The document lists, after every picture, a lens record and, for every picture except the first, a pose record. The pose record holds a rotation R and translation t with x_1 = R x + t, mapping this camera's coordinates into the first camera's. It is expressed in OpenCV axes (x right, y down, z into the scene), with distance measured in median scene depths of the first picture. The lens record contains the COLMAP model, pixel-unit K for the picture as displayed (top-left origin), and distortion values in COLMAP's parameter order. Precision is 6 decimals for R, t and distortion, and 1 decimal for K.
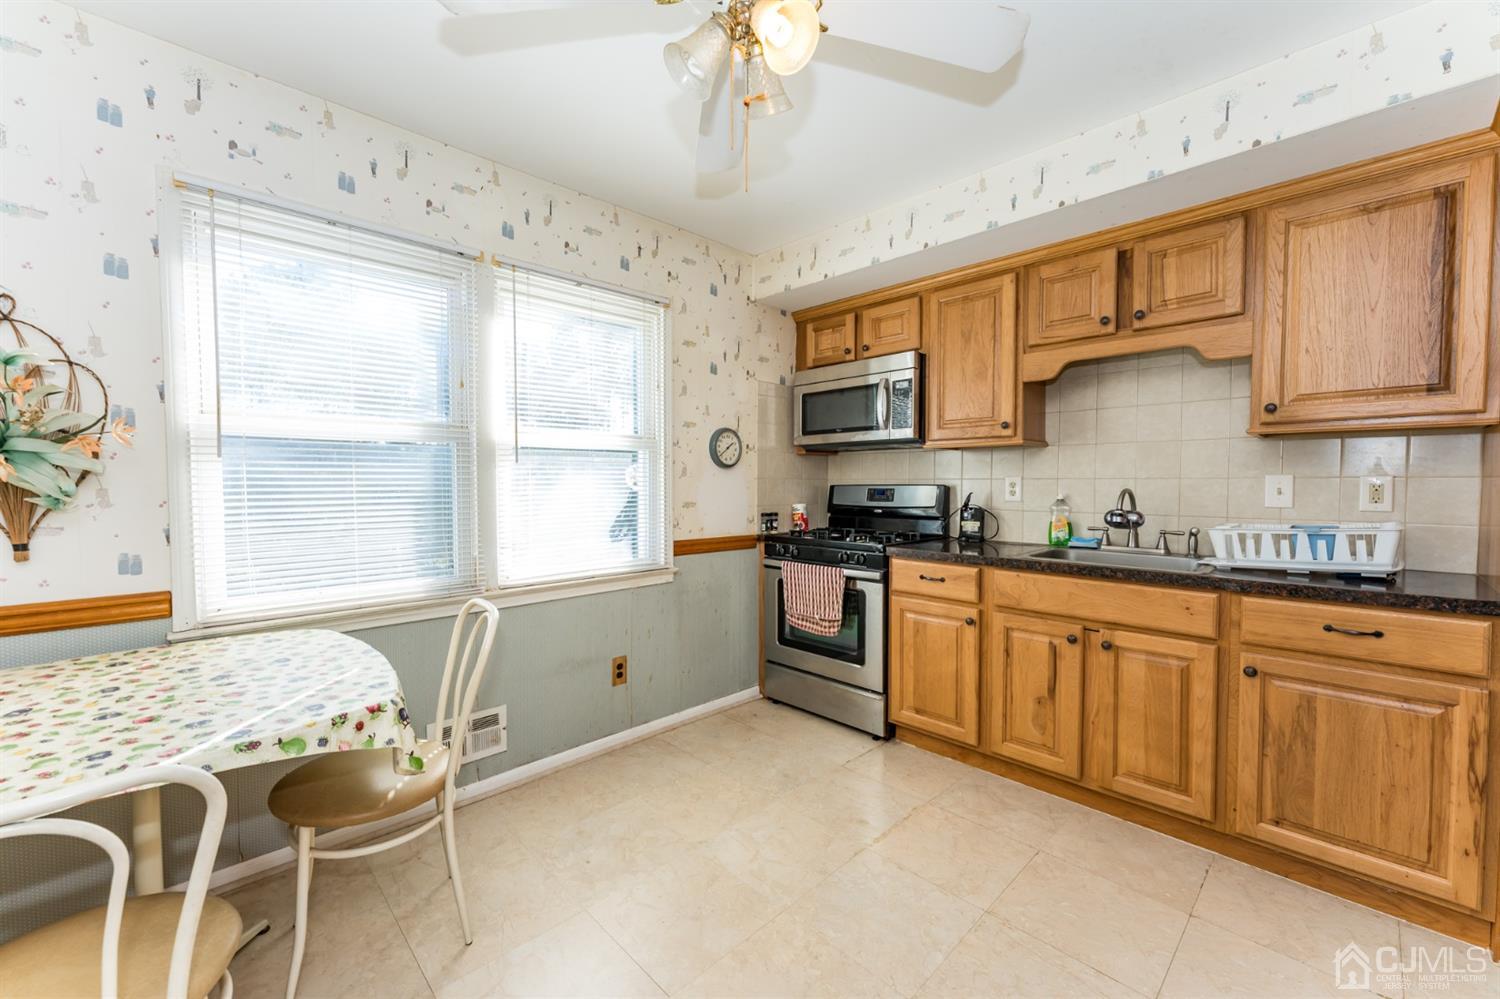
lens RADIAL K [[592.8, 0, 742.9], [0, 592.8, 502.5], [0, 0, 1]] dist [0.004653, 0.000337]
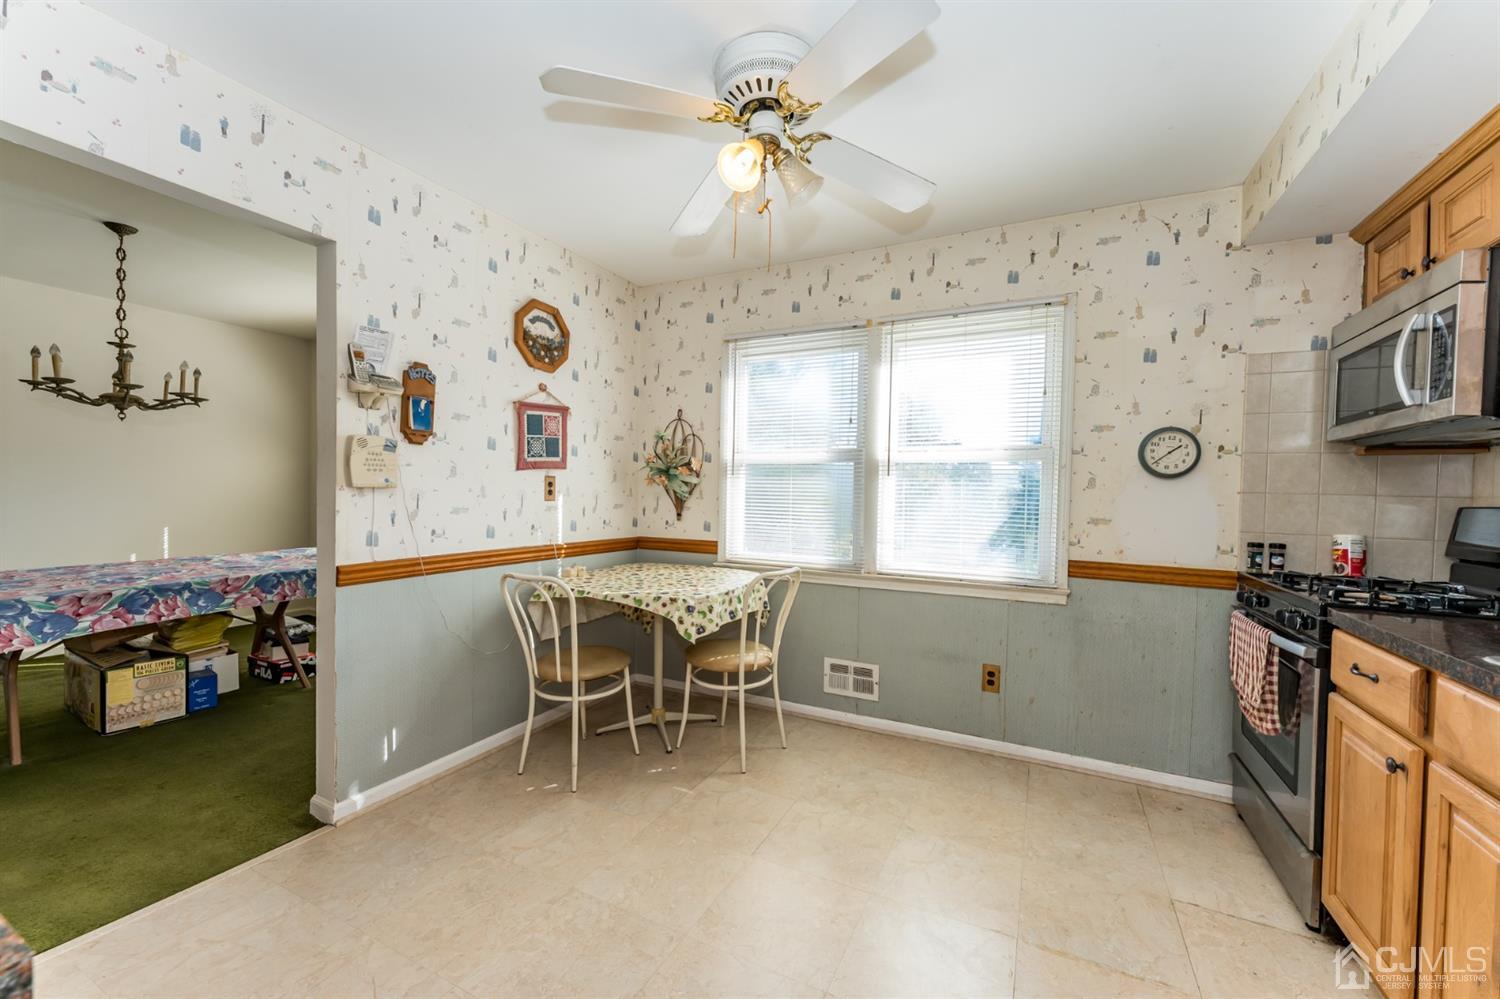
lens RADIAL K [[592.8, 0, 742.9], [0, 592.8, 502.5], [0, 0, 1]] dist [0.004653, 0.000337]
pose [[0.332713, 0.026355, -0.942660, 0.674450], [-0.053072, 0.998548, 0.009185, -0.005102], [0.941534, 0.046973, 0.333629, 0.274015]]
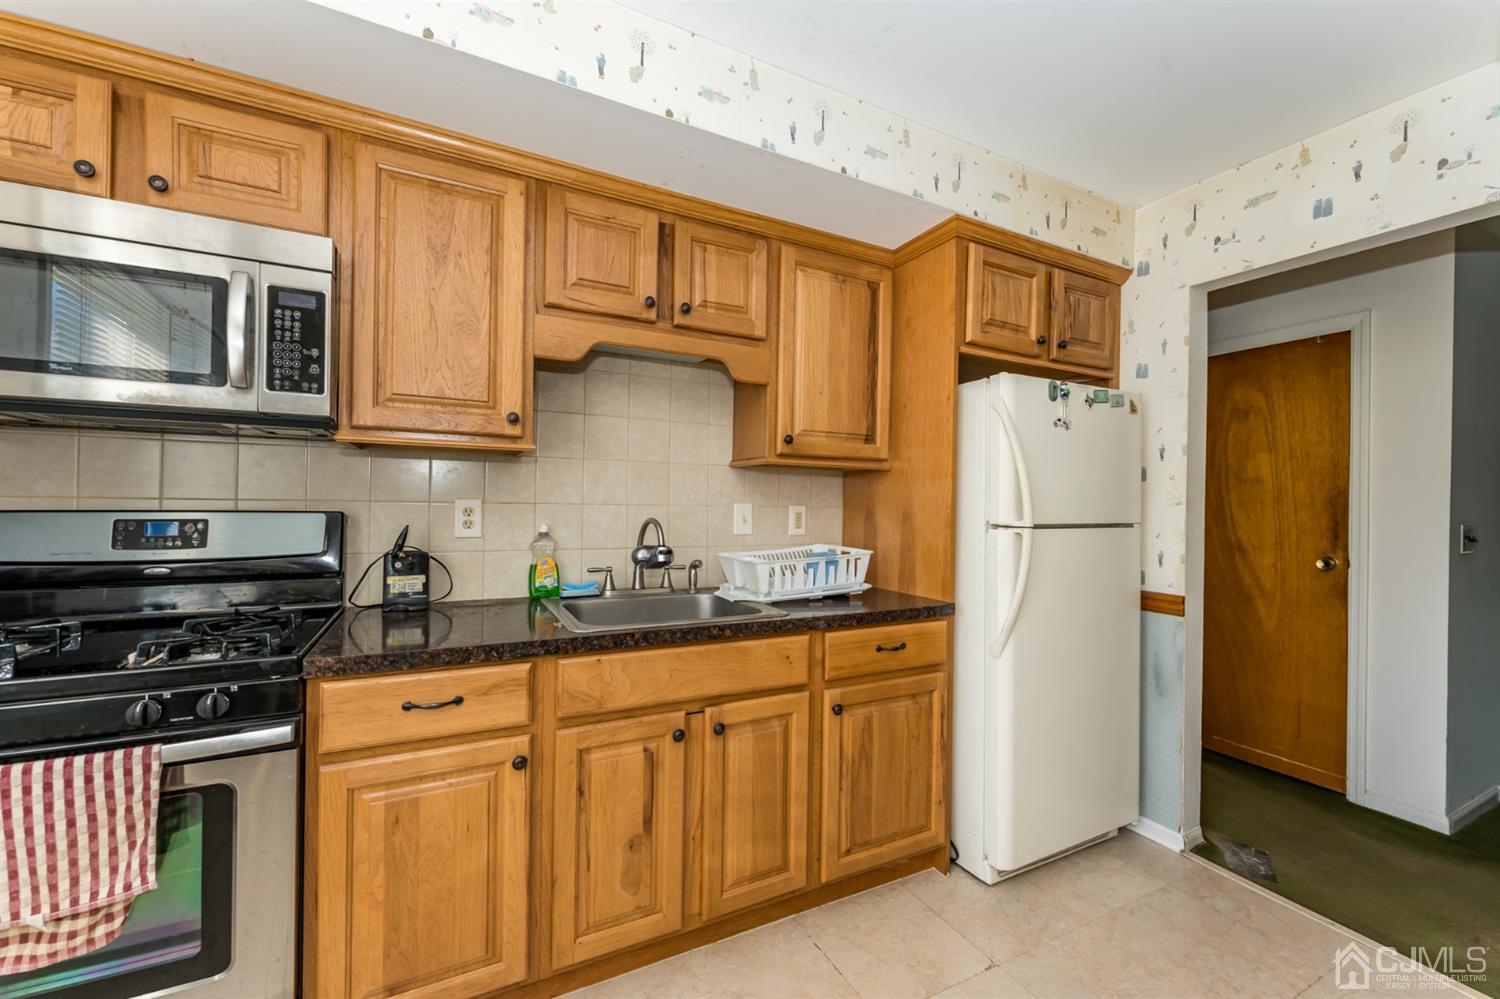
lens RADIAL K [[598.3, 0, 748.2], [0, 598.3, 503.0], [0, 0, 1]] dist [-0.000601, -0.000081]
pose [[0.293606, 0.005077, 0.955913, -0.090400], [0.017698, 0.999786, -0.010746, -0.032301], [-0.955763, 0.020073, 0.293453, 0.621351]]
